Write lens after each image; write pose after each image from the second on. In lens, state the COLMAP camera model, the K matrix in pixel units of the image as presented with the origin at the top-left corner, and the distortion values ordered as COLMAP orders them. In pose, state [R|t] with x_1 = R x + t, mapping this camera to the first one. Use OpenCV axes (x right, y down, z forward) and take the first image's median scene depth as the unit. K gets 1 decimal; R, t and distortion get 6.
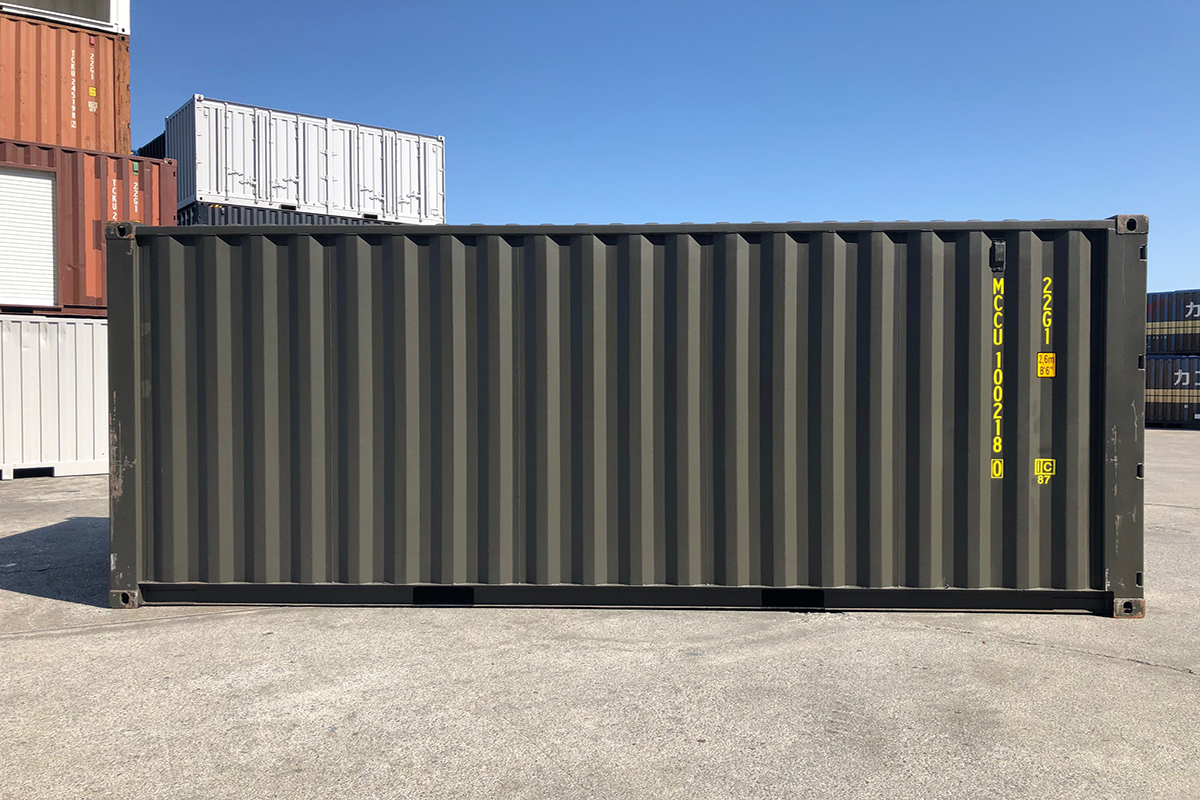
lens RADIAL K [[984.5, 0, 601.4], [0, 984.5, 396.9], [0, 0, 1]] dist [0.028635, -0.027473]
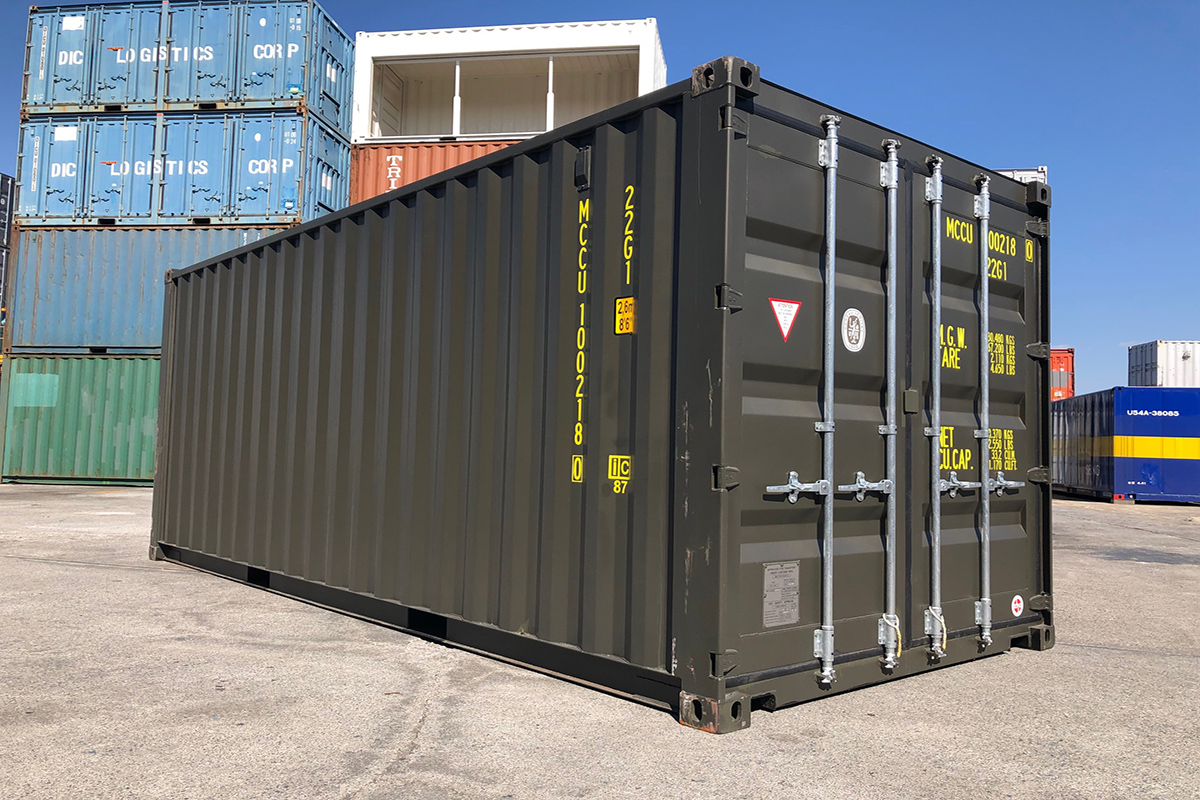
lens RADIAL K [[984.5, 0, 609.8], [0, 984.5, 398.6], [0, 0, 1]] dist [0.028635, -0.027473]
pose [[0.683836, -0.026630, -0.729150, 0.925842], [-0.032656, 0.997215, -0.067047, 0.069101], [0.728905, 0.069660, 0.681062, 0.540688]]
